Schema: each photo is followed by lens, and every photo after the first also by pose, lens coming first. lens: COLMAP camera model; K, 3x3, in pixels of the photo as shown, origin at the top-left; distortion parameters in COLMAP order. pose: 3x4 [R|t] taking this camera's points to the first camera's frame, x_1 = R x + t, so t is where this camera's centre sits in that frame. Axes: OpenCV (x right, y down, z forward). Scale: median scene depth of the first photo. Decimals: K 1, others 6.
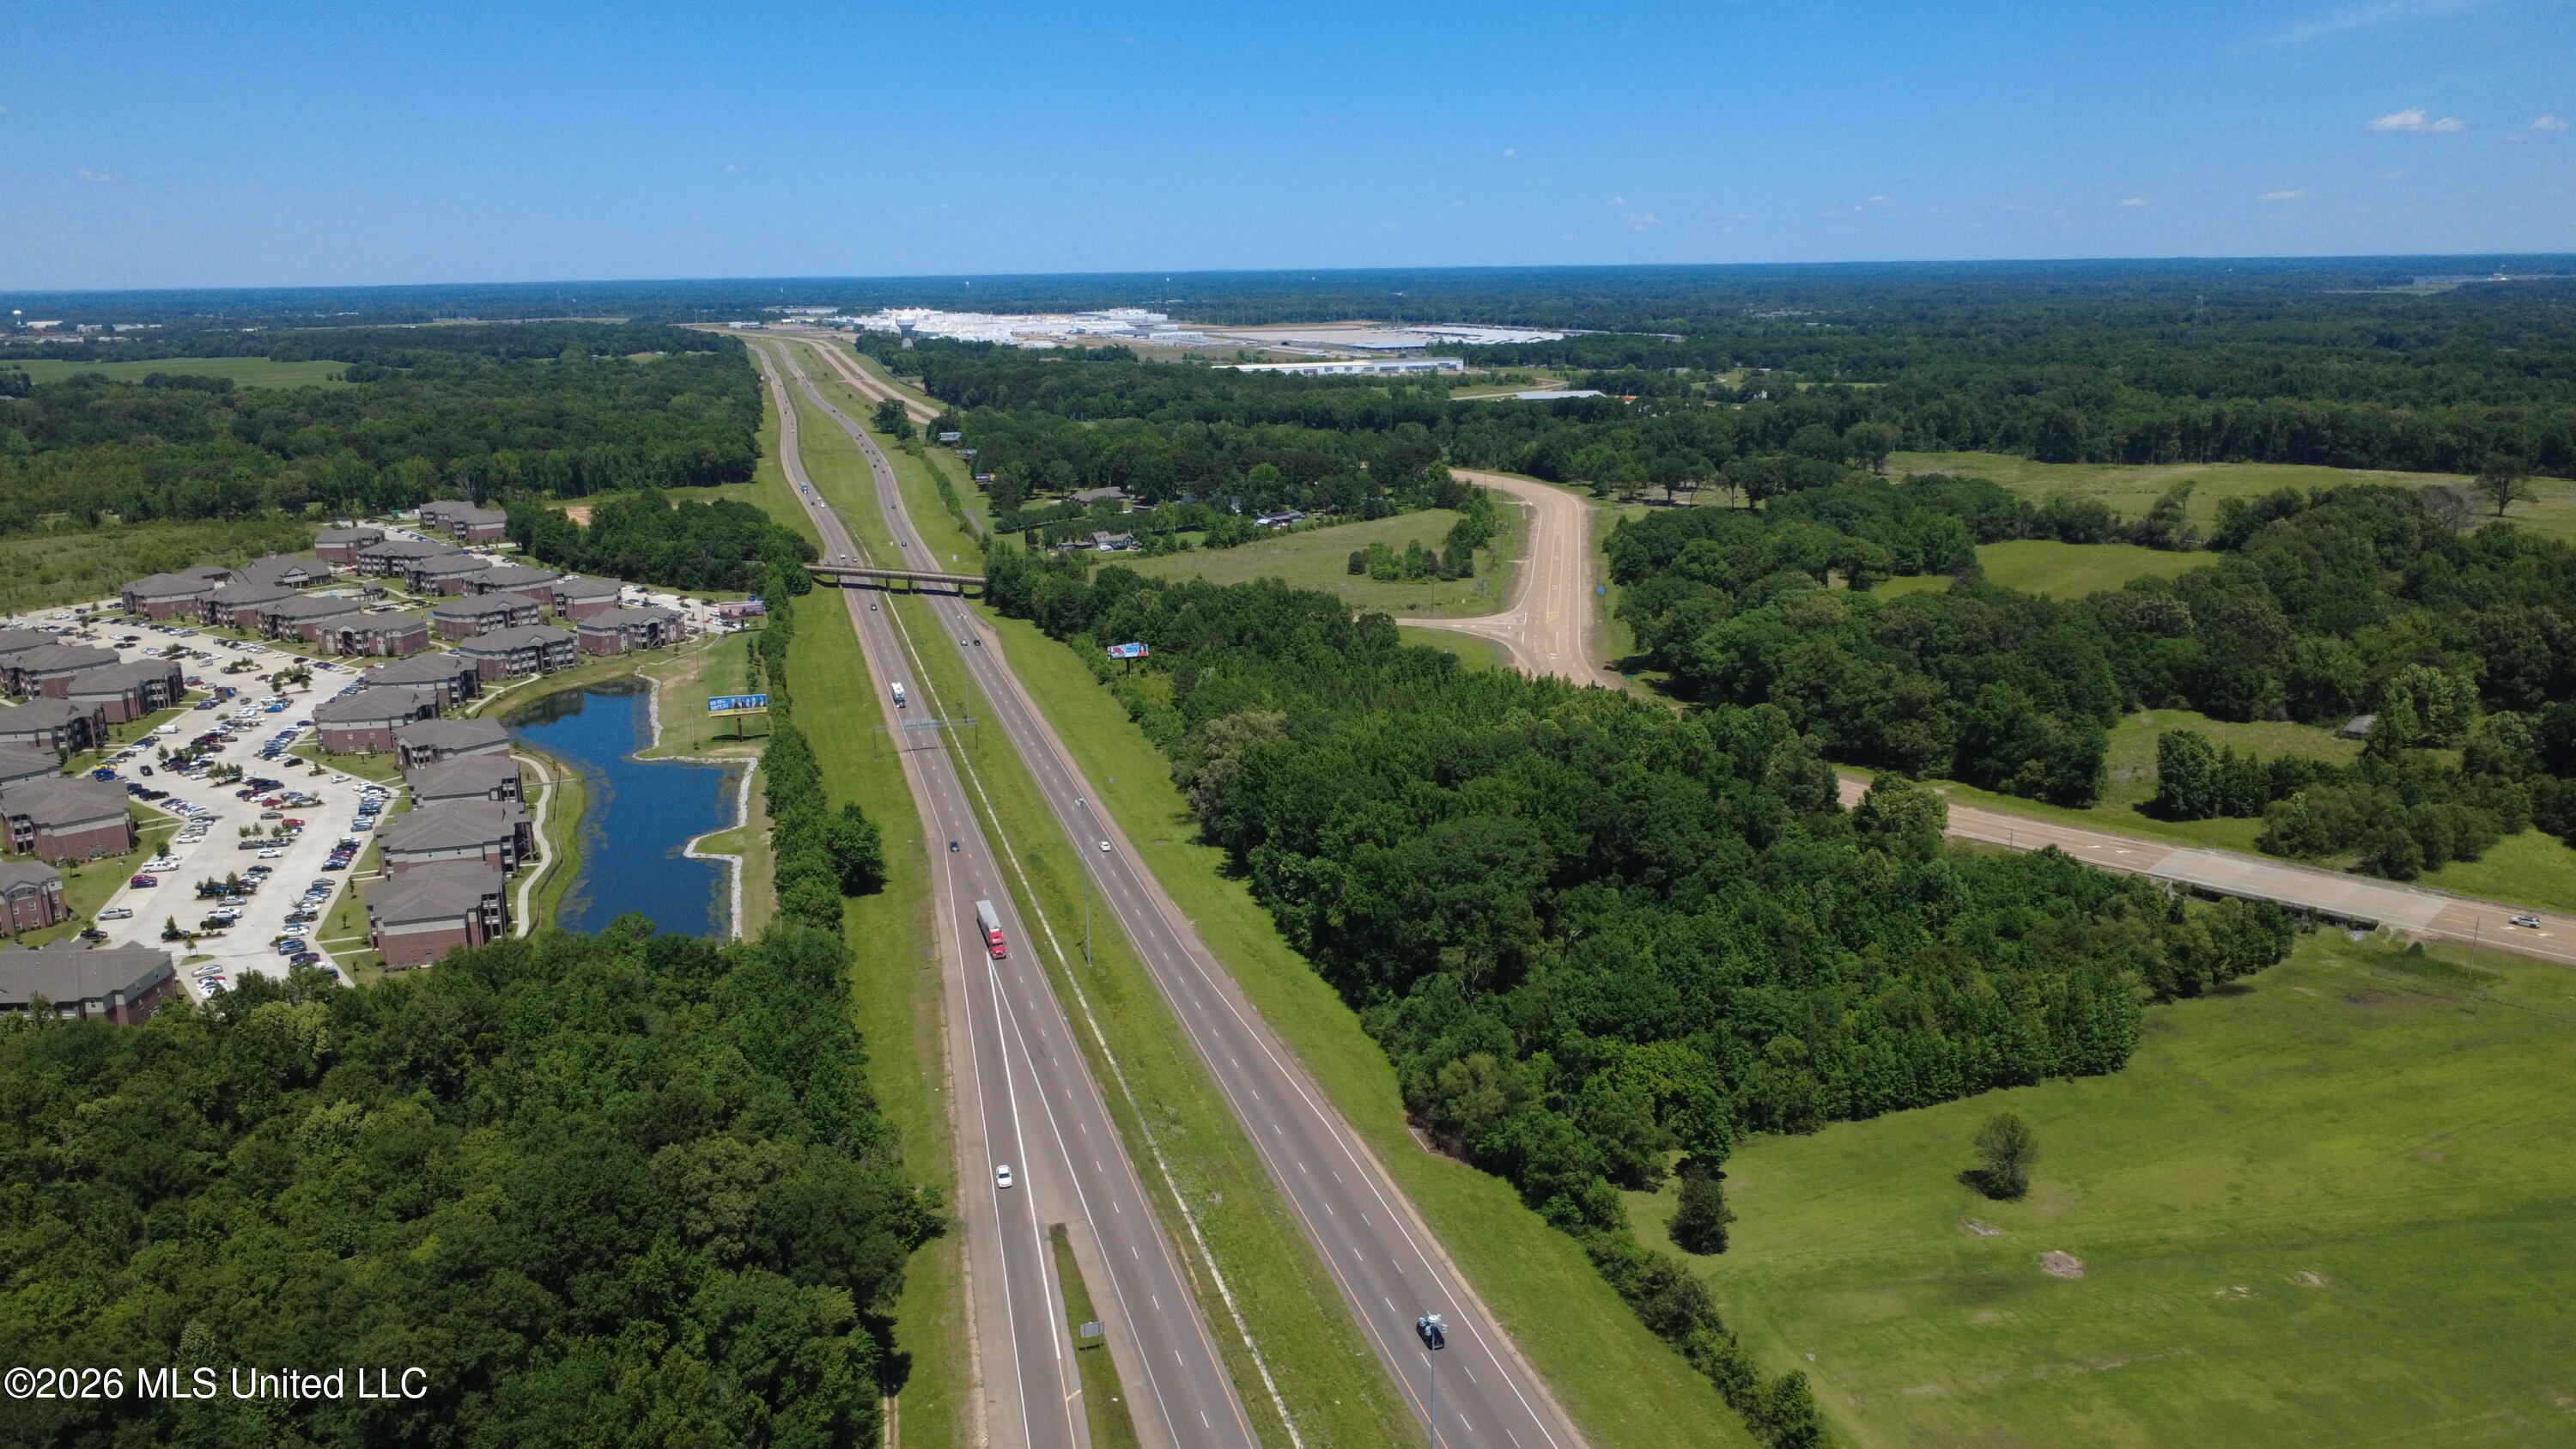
lens RADIAL K [[1874.1, 0, 1283.3], [0, 1874.1, 730.1], [0, 0, 1]] dist [-0.005576, 0.005346]
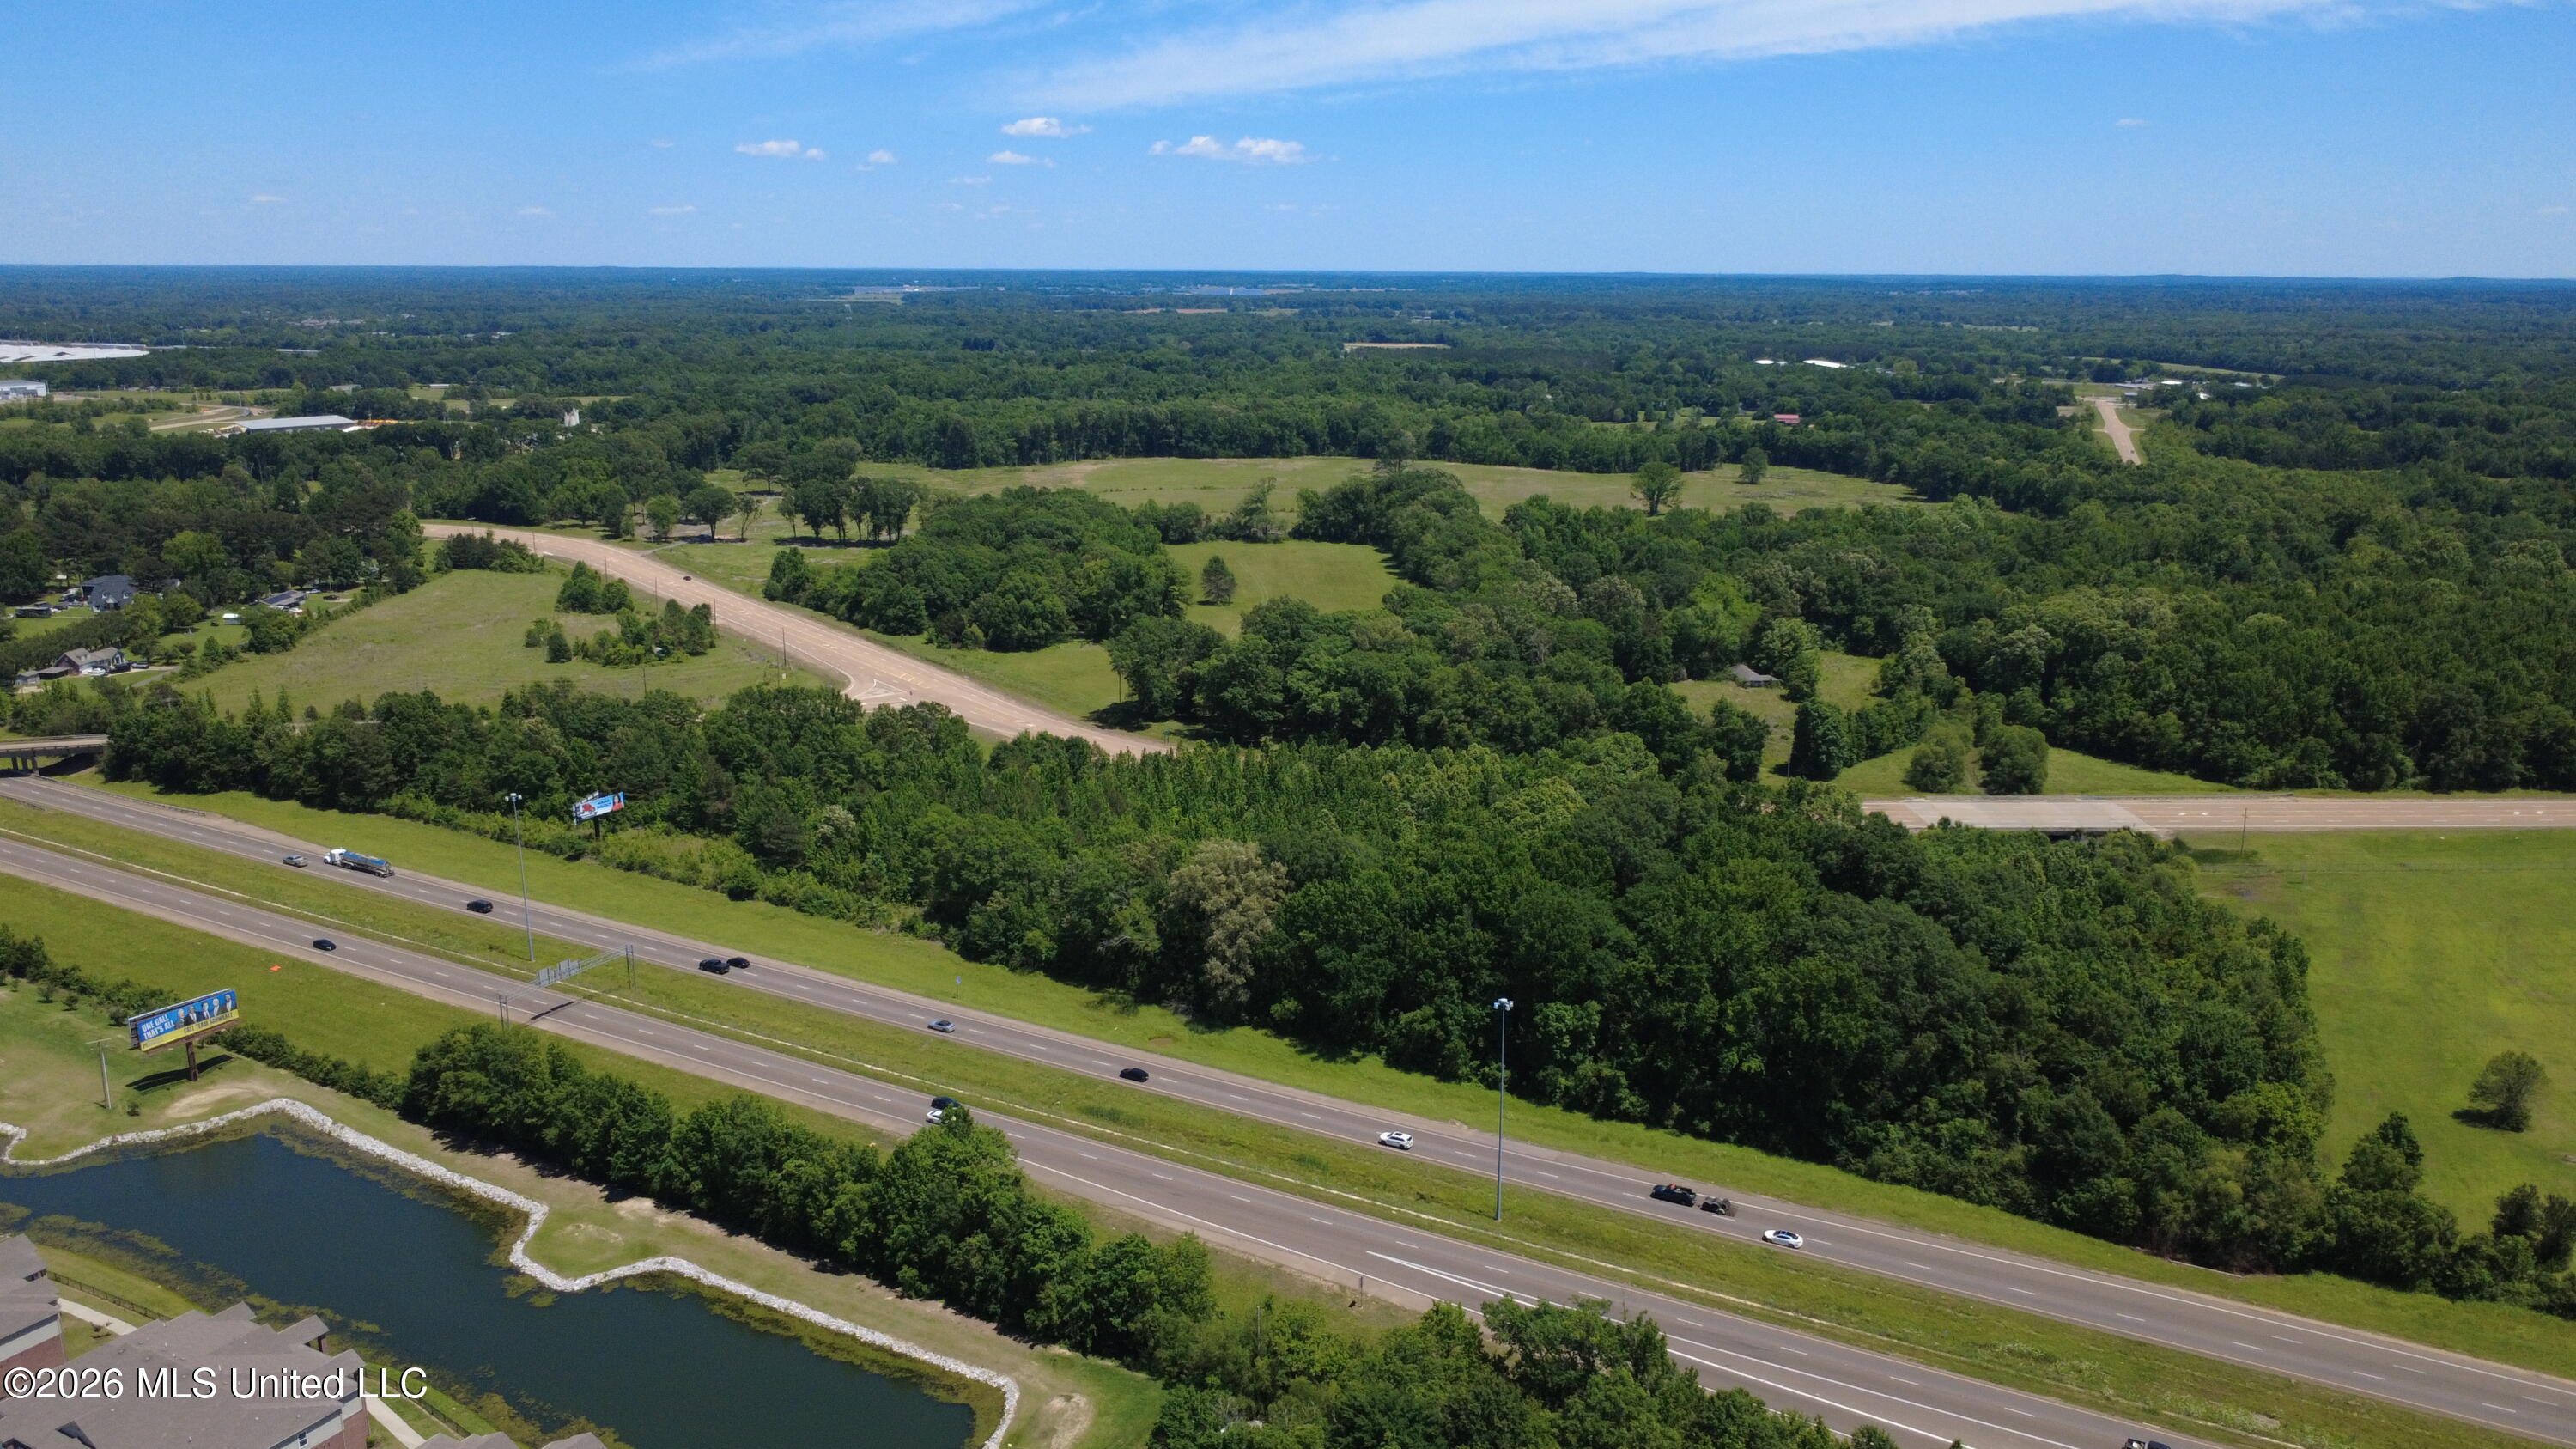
lens RADIAL K [[1874.1, 0, 1283.3], [0, 1874.1, 730.1], [0, 0, 1]] dist [-0.005576, 0.005346]
pose [[0.707128, -0.153533, 0.690216, -0.372994], [0.156100, 0.985954, 0.059393, -0.070087], [-0.689639, 0.065745, 0.721162, 0.301249]]
